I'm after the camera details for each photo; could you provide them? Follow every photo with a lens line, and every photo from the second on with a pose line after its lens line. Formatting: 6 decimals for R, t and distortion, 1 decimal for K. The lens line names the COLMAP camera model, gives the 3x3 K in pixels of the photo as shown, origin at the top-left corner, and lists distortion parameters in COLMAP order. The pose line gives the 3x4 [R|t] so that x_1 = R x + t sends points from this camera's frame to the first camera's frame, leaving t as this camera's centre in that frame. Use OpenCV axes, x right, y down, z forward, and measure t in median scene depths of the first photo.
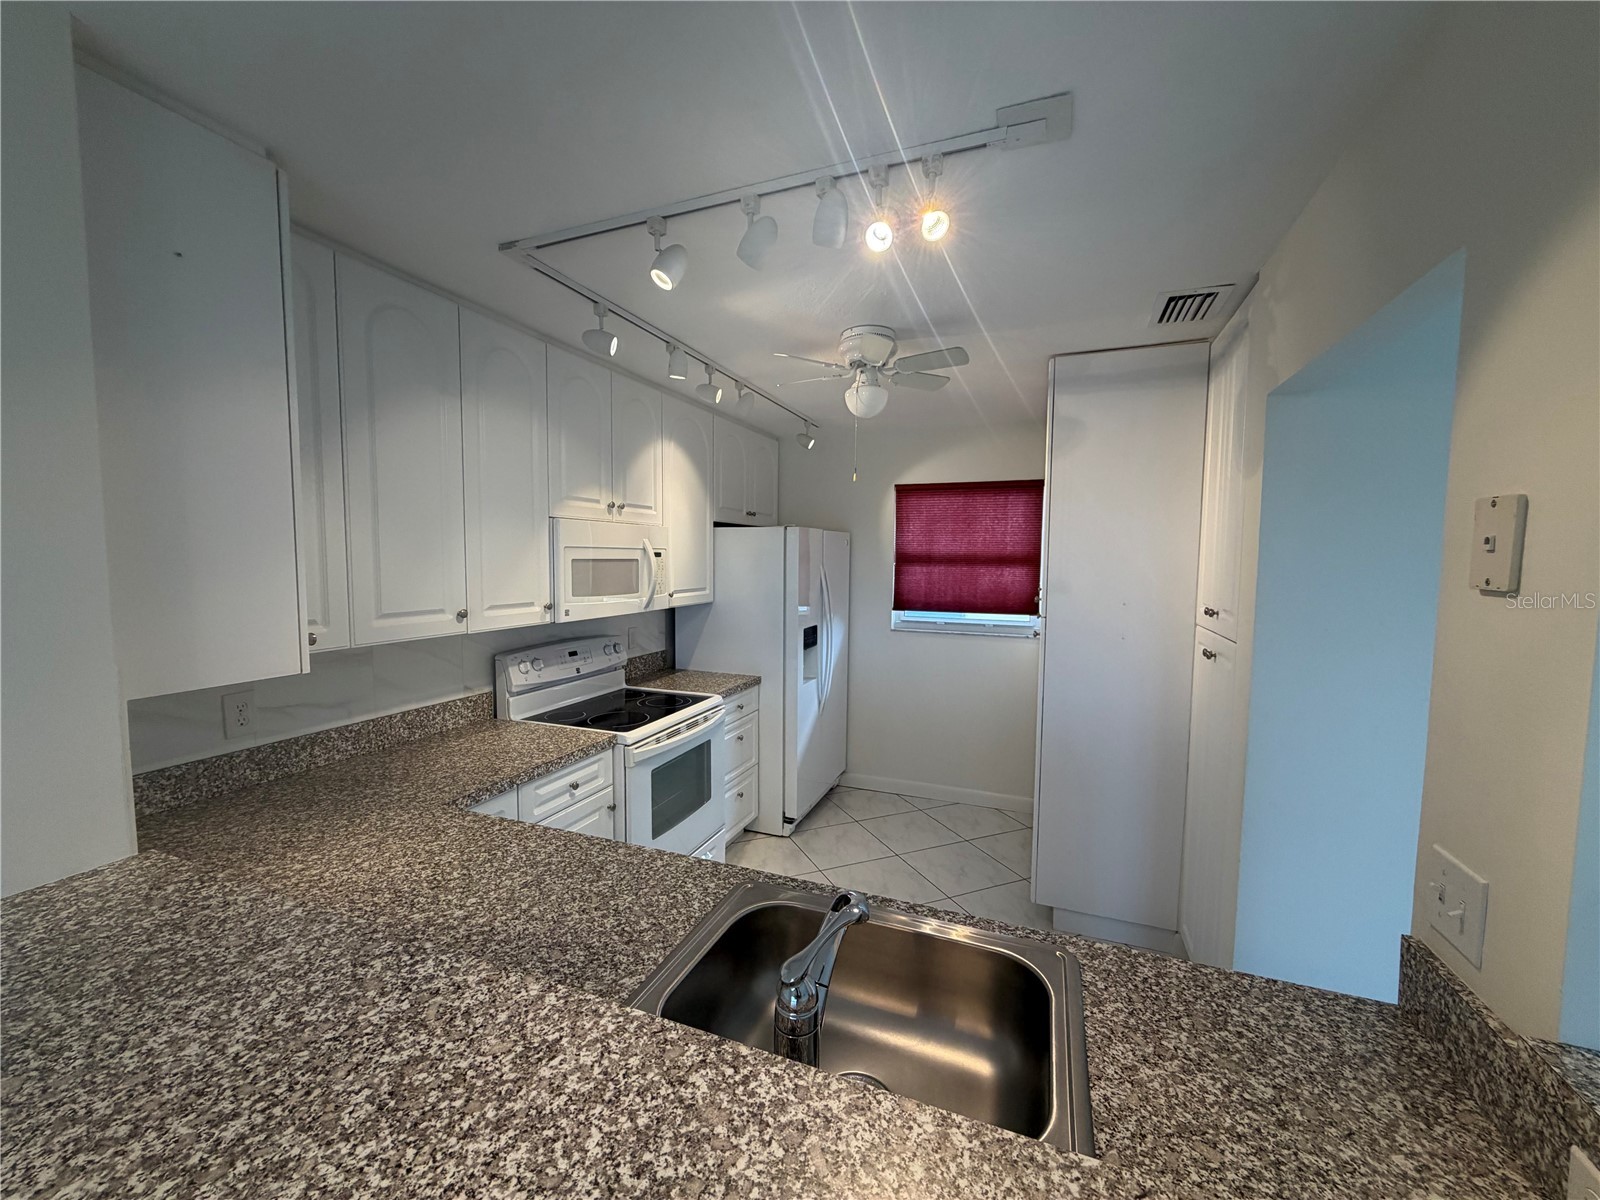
lens RADIAL K [[638.4, 0, 789.7], [0, 638.4, 605.3], [0, 0, 1]] dist [-0.000601, 0.000236]
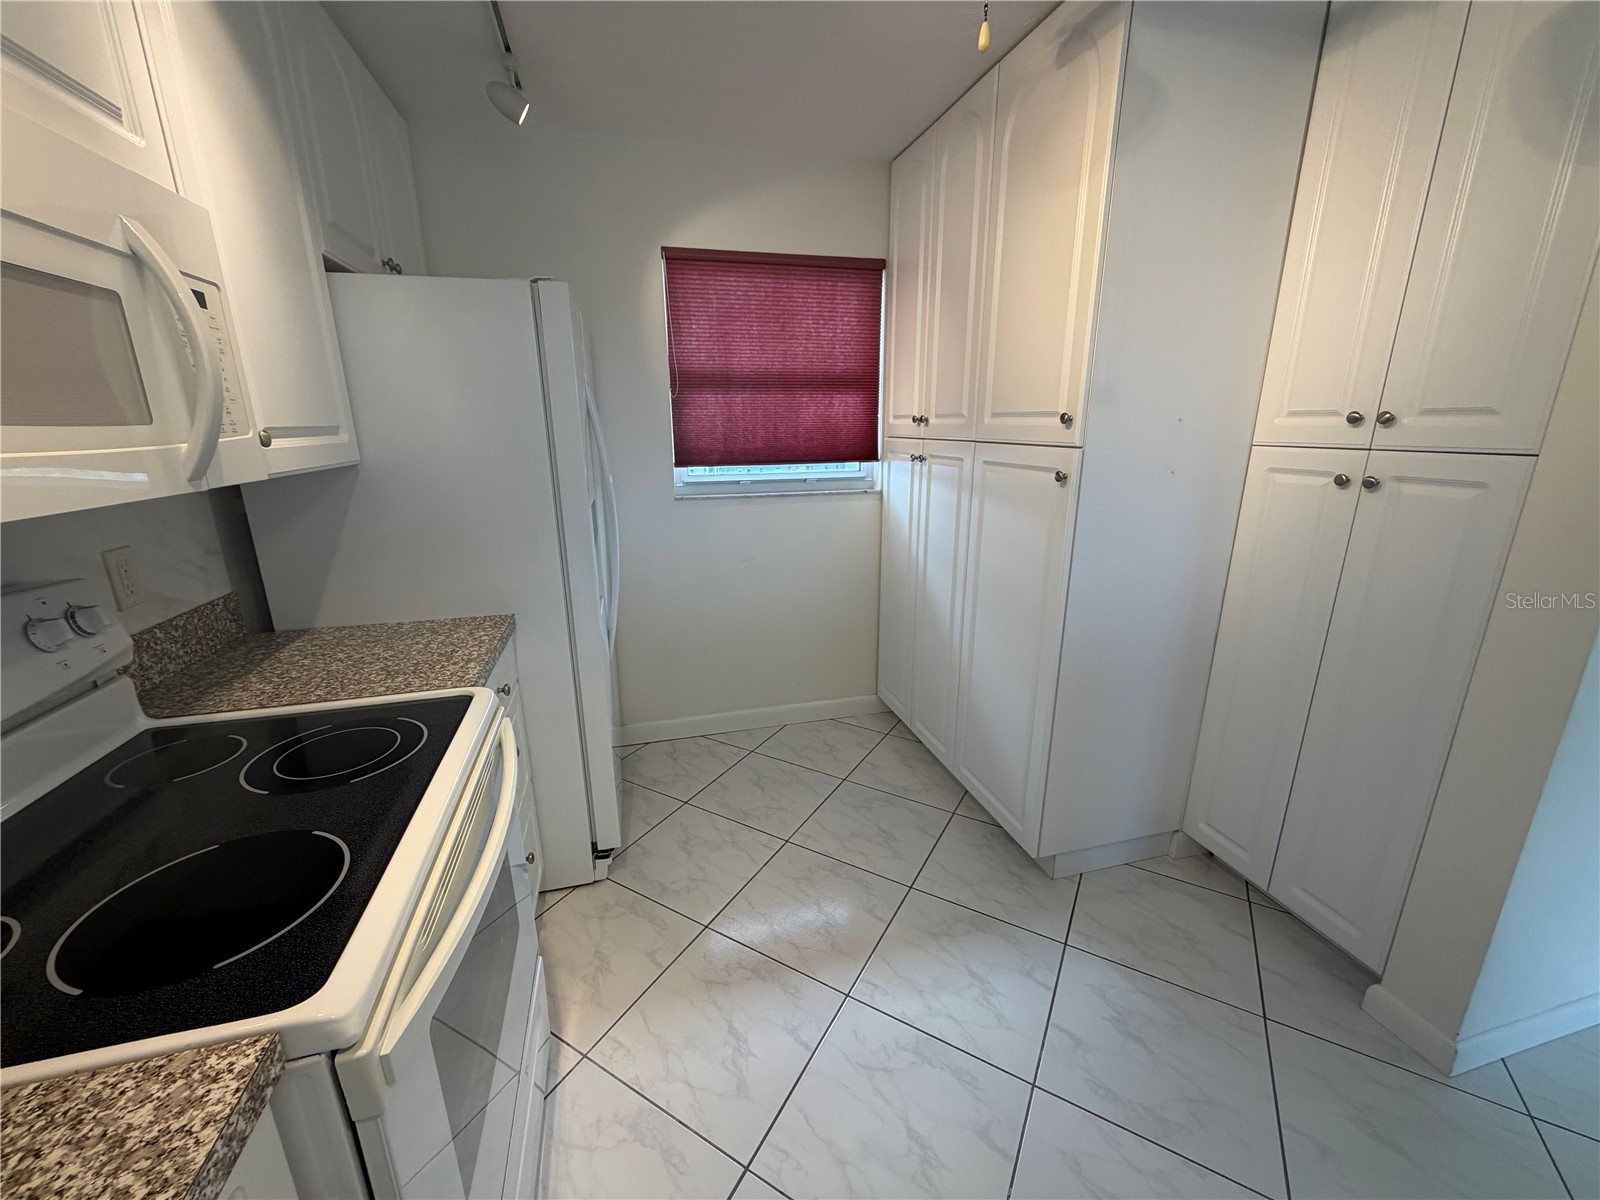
lens RADIAL K [[638.4, 0, 792.0], [0, 638.4, 602.6], [0, 0, 1]] dist [-0.000601, 0.000236]
pose [[0.800687, -0.177161, 0.572289, -0.178828], [0.062006, 0.974651, 0.214966, 0.013679], [-0.595865, -0.136635, 0.791376, 0.577388]]
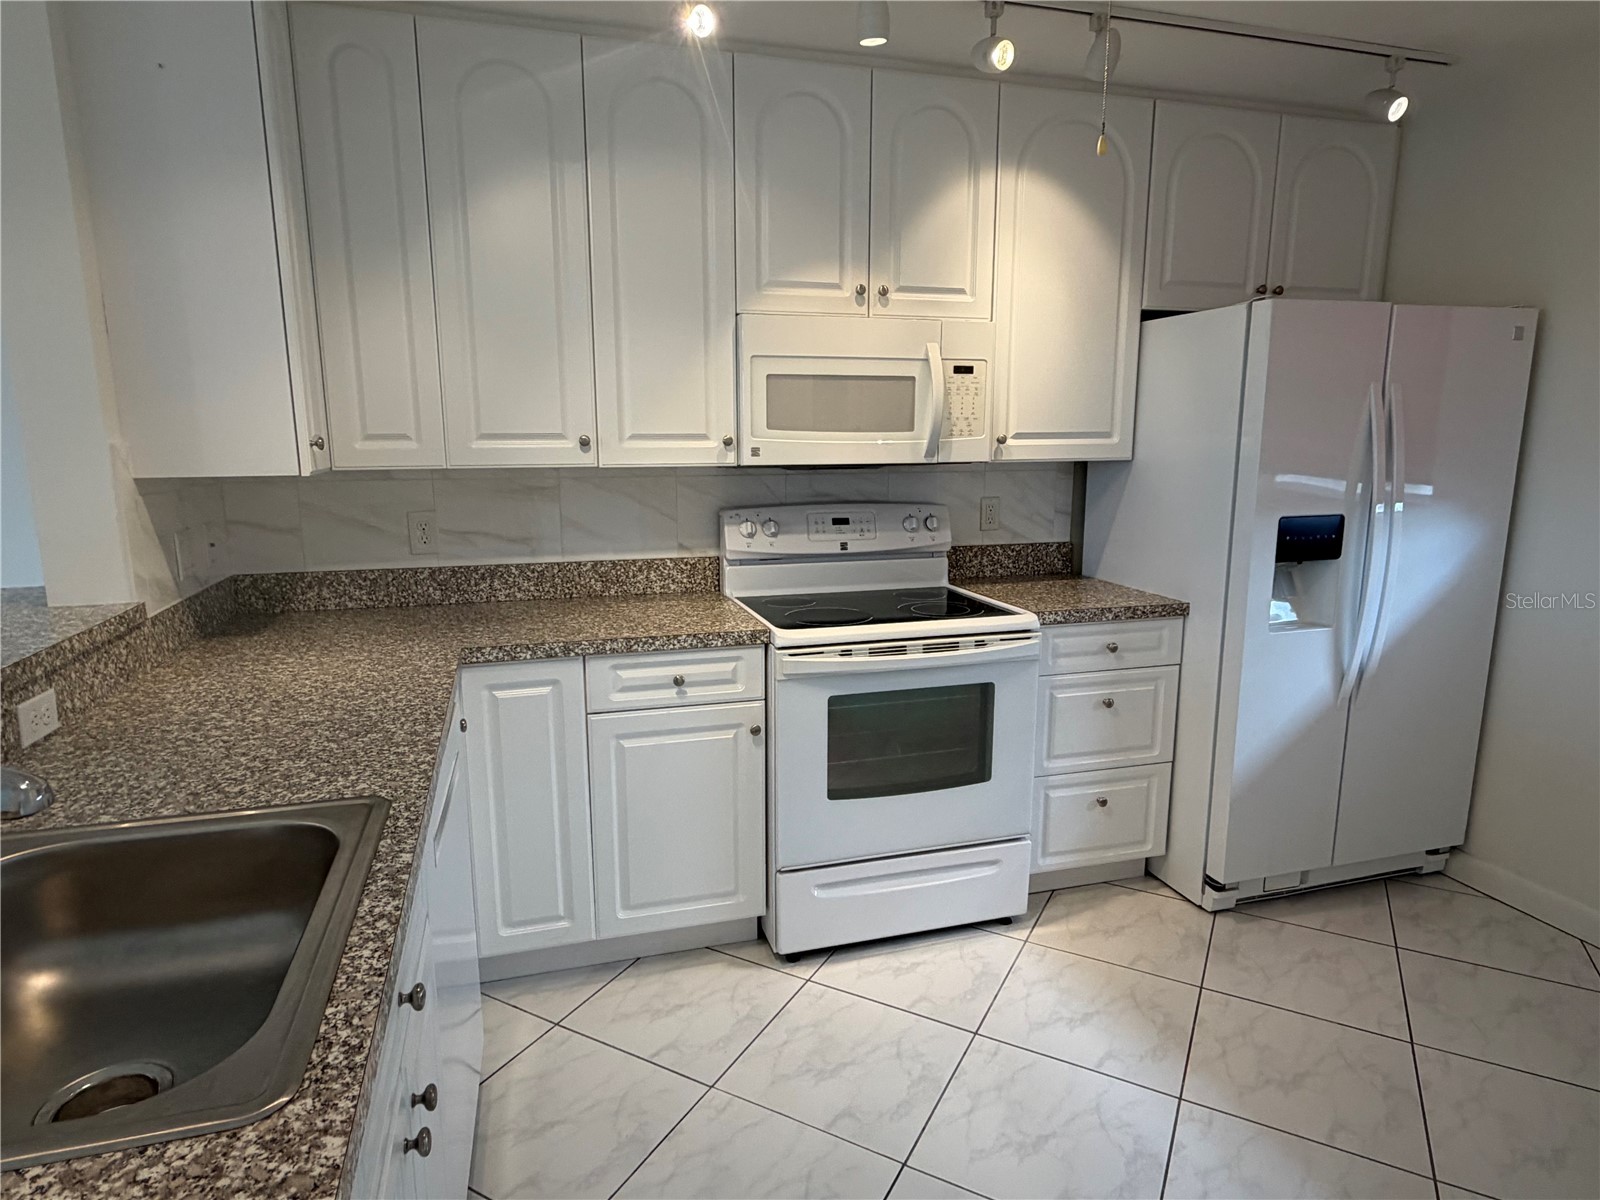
lens RADIAL K [[918.0, 0, 789.2], [0, 918.0, 601.5], [0, 0, 1]] dist [-0.001080, 0.000671]
pose [[0.620094, 0.132780, -0.773209, 0.393280], [-0.052349, 0.990380, 0.128091, 0.035829], [0.782779, -0.038952, 0.621080, 0.319895]]
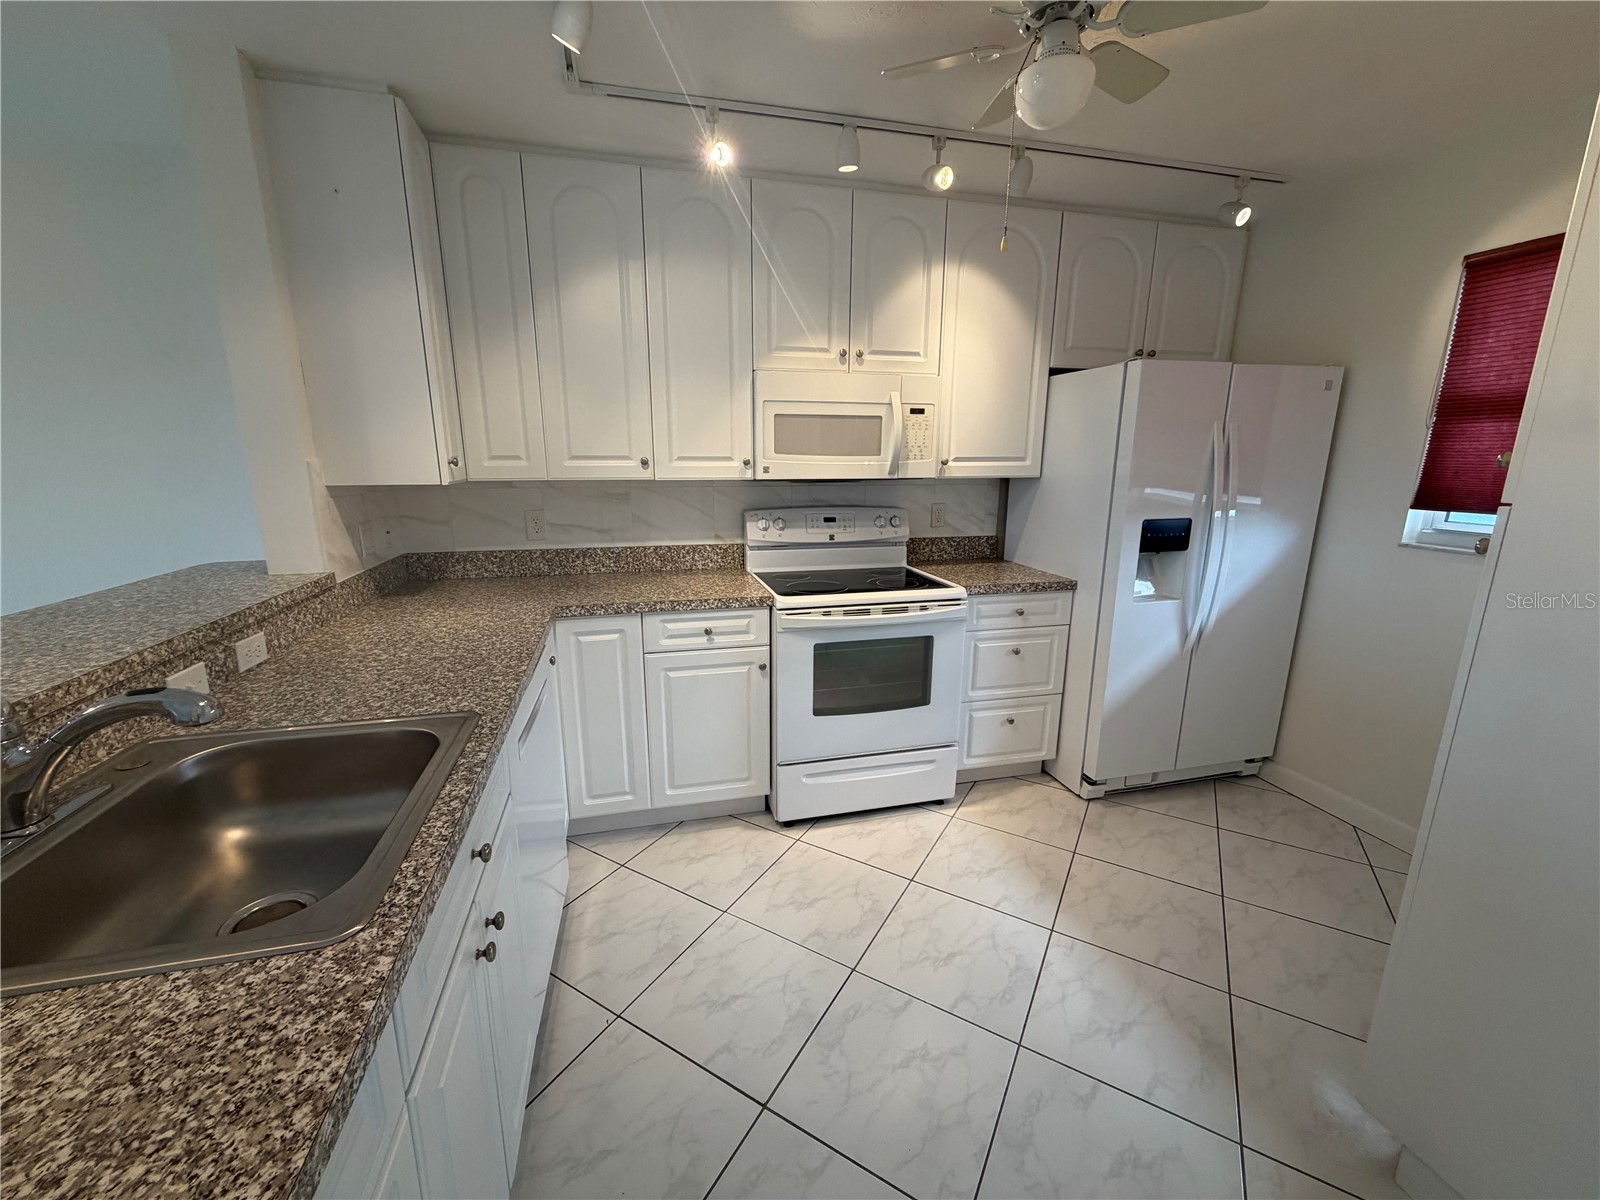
lens RADIAL K [[638.4, 0, 793.2], [0, 638.4, 601.0], [0, 0, 1]] dist [-0.000601, 0.000236]
pose [[0.590722, 0.173734, -0.787949, 0.404102], [-0.059976, 0.983297, 0.171842, 0.032441], [0.804643, -0.054252, 0.591275, 0.355050]]
